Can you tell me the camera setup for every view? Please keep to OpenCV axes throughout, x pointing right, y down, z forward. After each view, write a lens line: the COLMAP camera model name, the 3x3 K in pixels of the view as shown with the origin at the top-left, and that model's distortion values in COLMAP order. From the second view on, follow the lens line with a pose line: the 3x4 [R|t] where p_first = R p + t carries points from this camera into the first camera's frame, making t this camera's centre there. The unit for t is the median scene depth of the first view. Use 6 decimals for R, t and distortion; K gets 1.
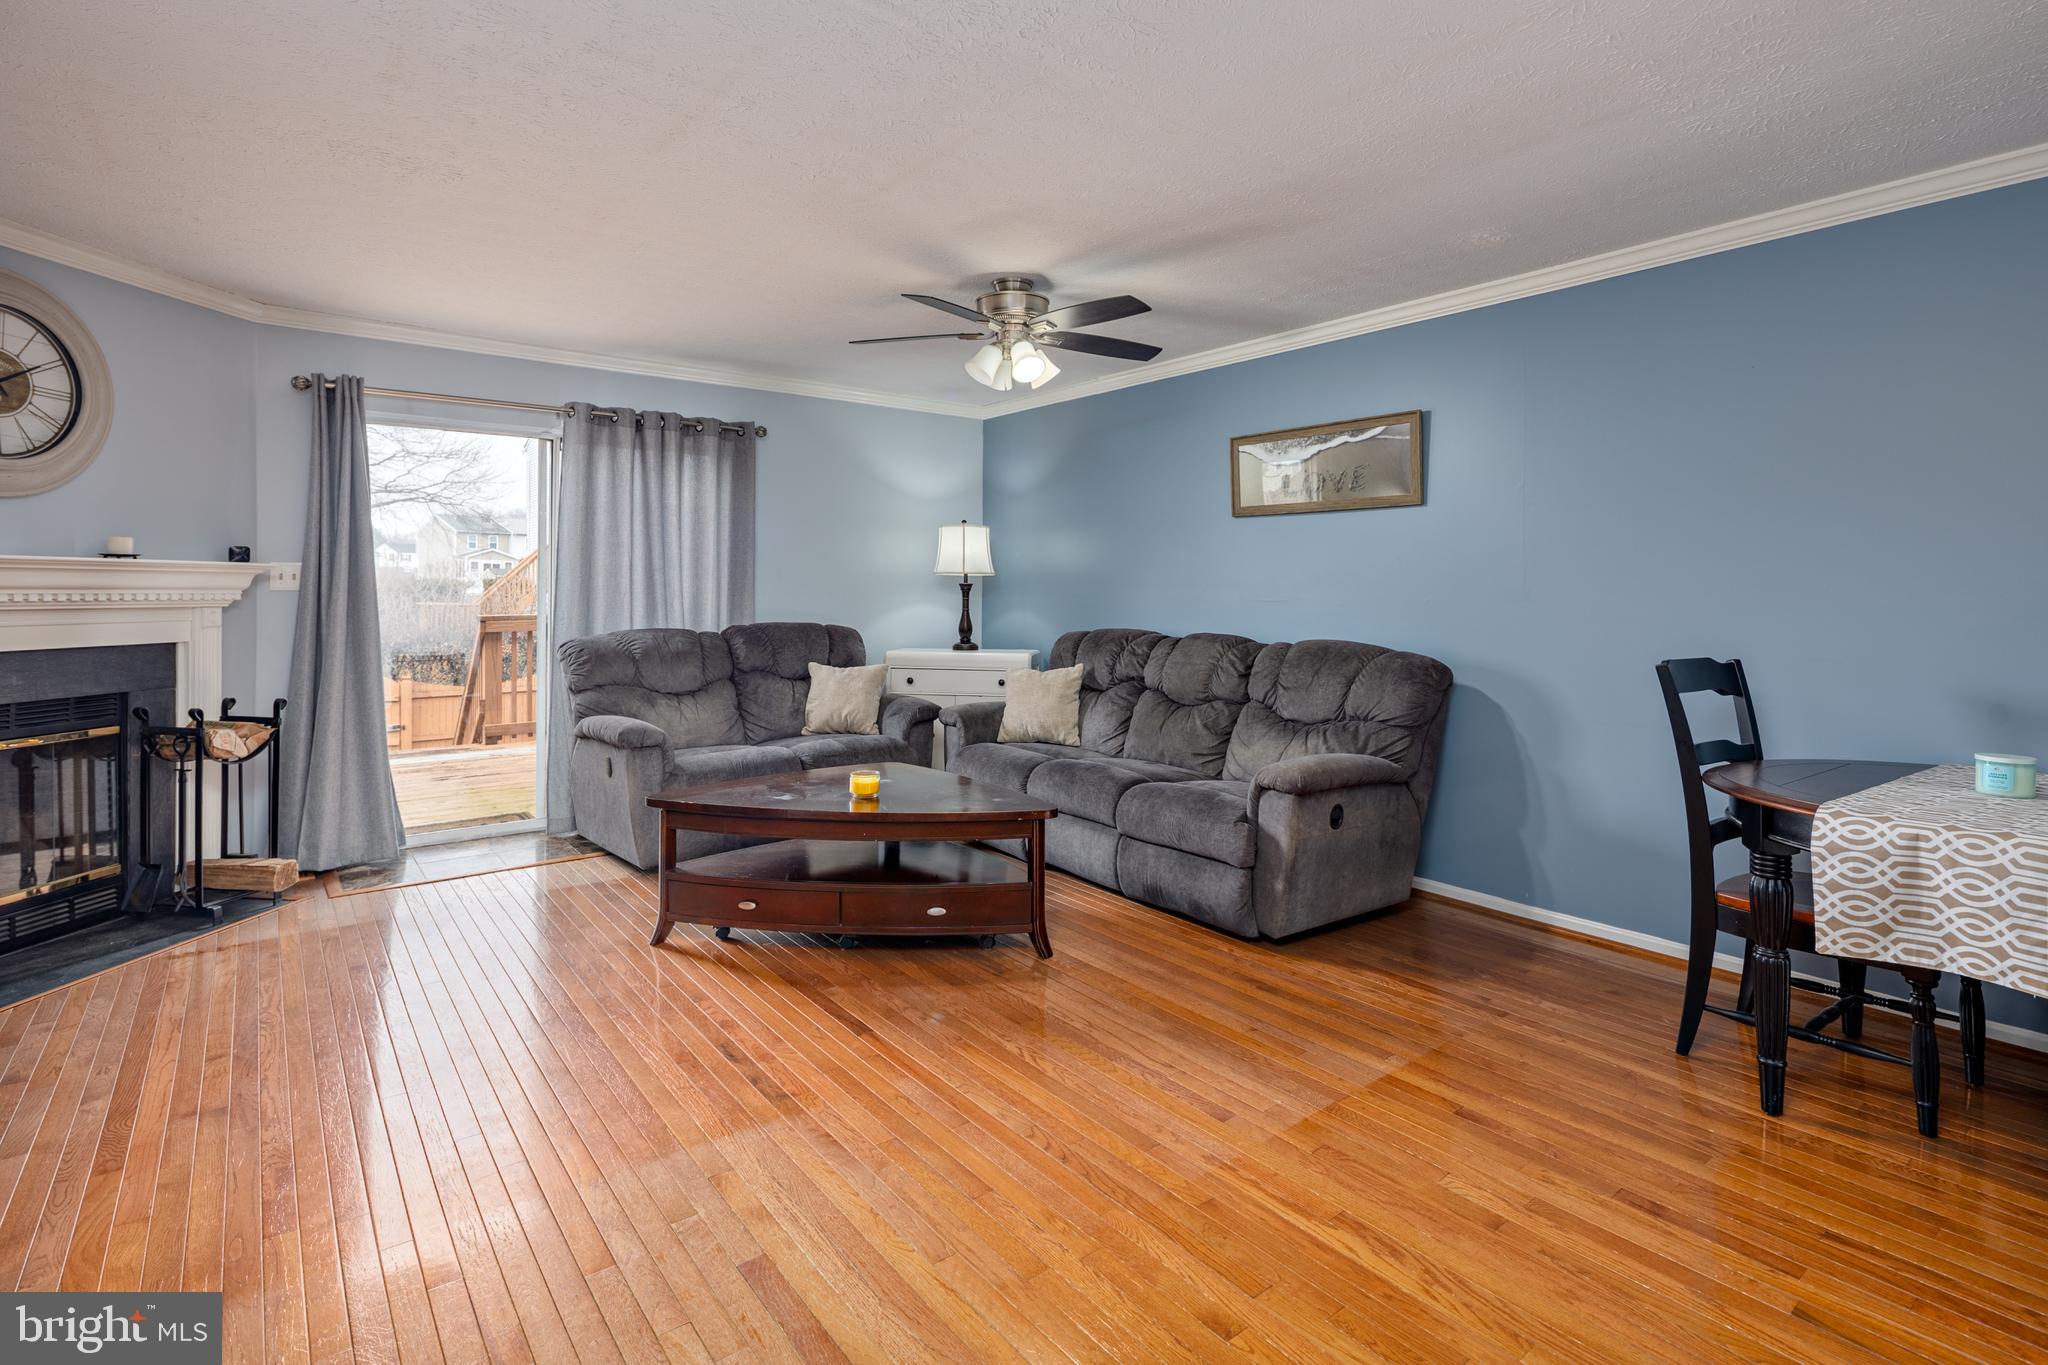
lens RADIAL K [[994.9, 0, 1014.3], [0, 994.9, 589.0], [0, 0, 1]] dist [0.000605, -0.001527]
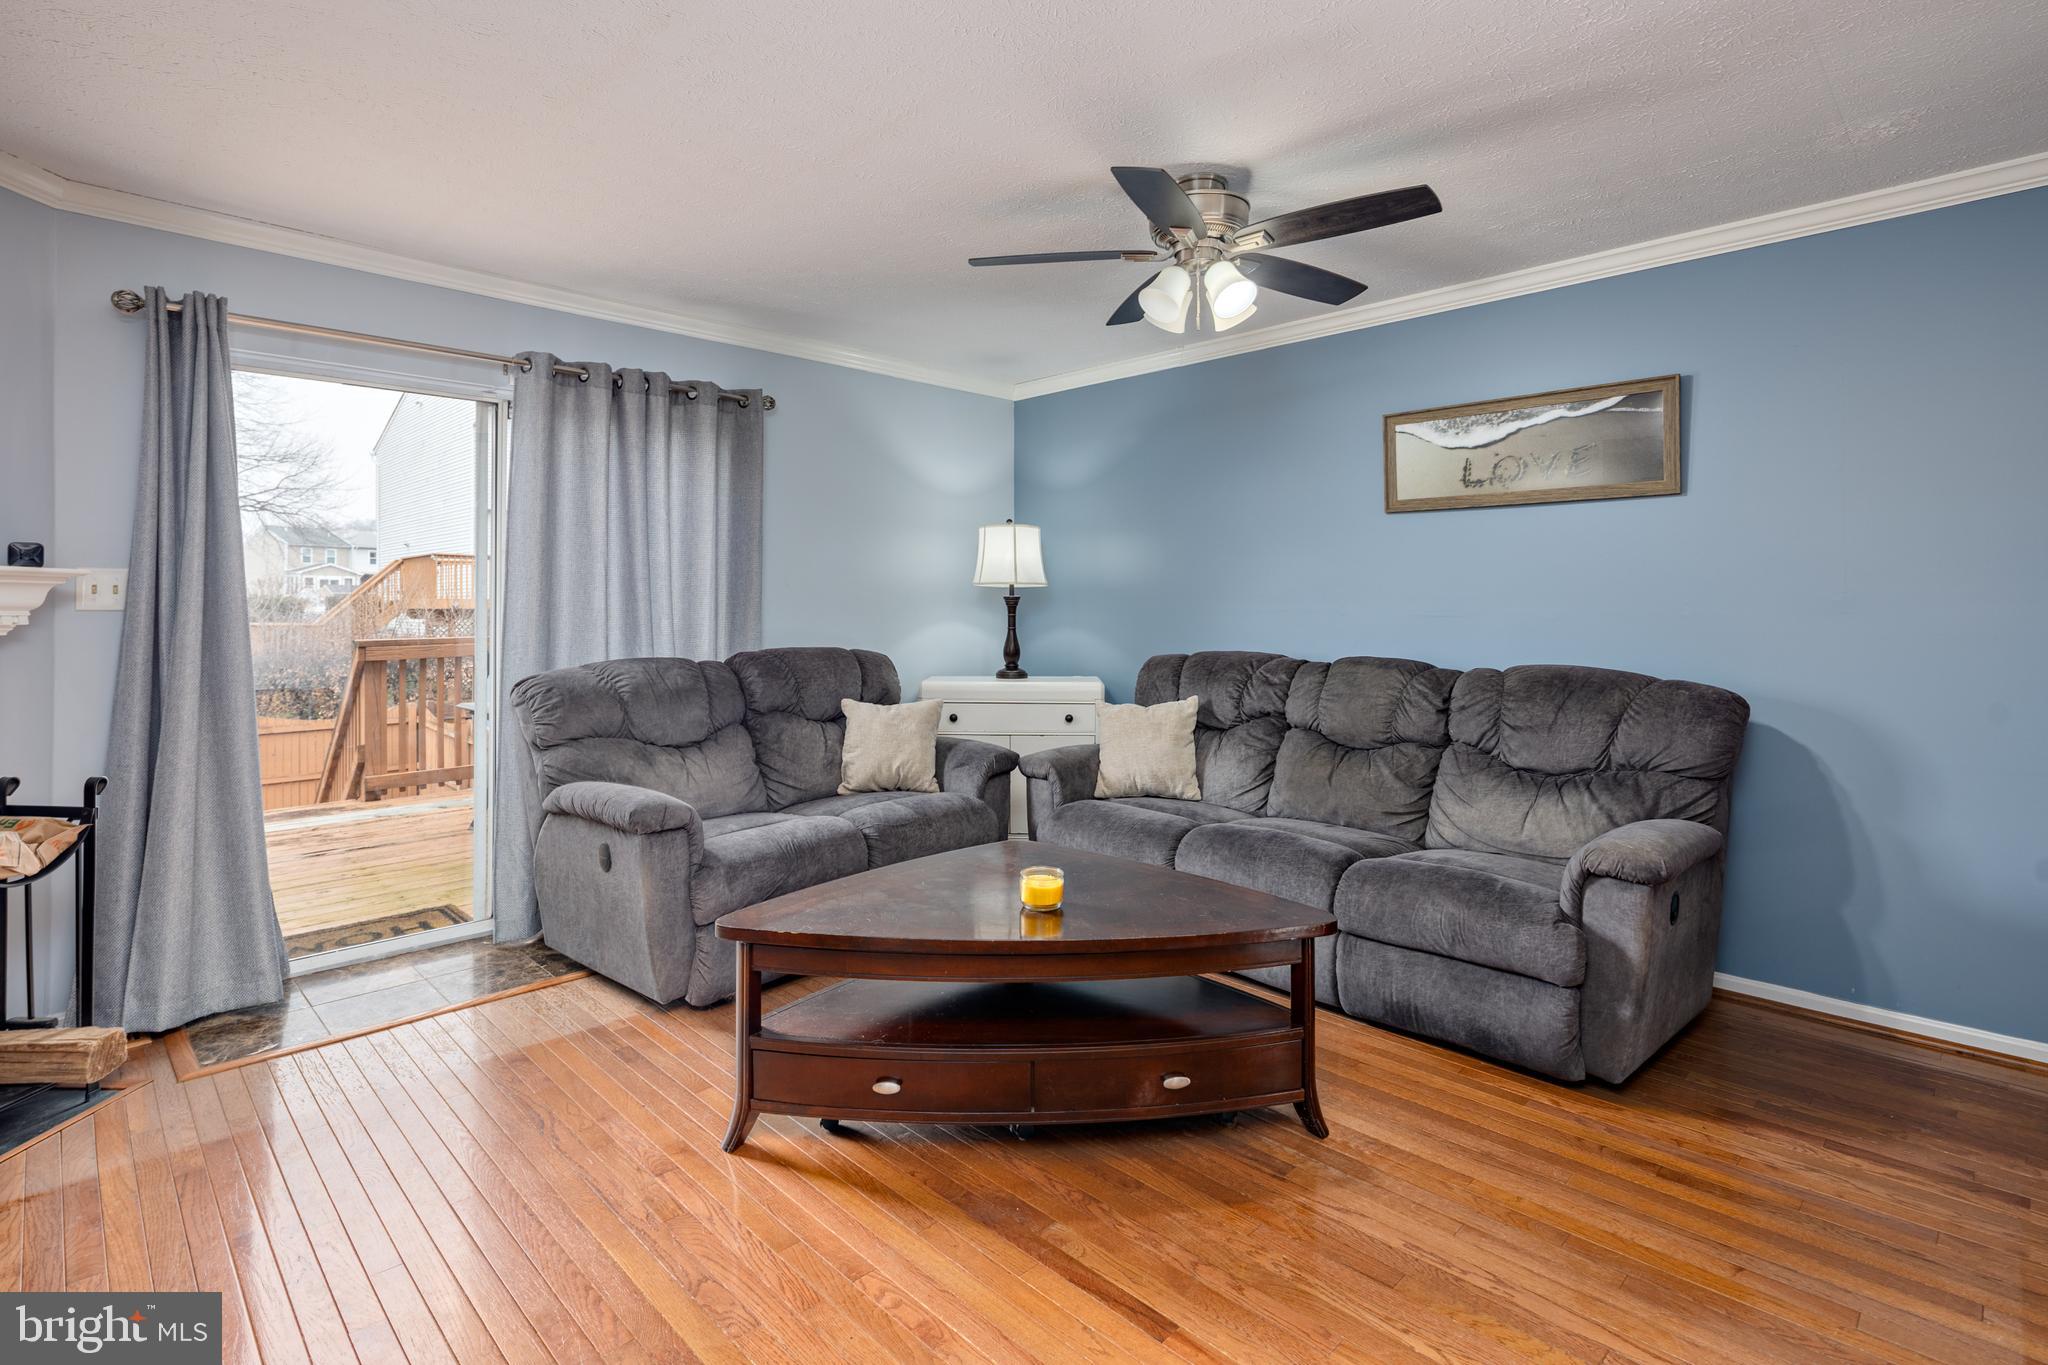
lens RADIAL K [[995.9, 0, 1014.2], [0, 995.9, 597.4], [0, 0, 1]] dist [0.003464, -0.005278]
pose [[0.992758, -0.004206, 0.120061, -0.200858], [0.004991, 0.999968, -0.006235, 0.000217], [-0.120031, 0.006789, 0.992747, 0.258258]]
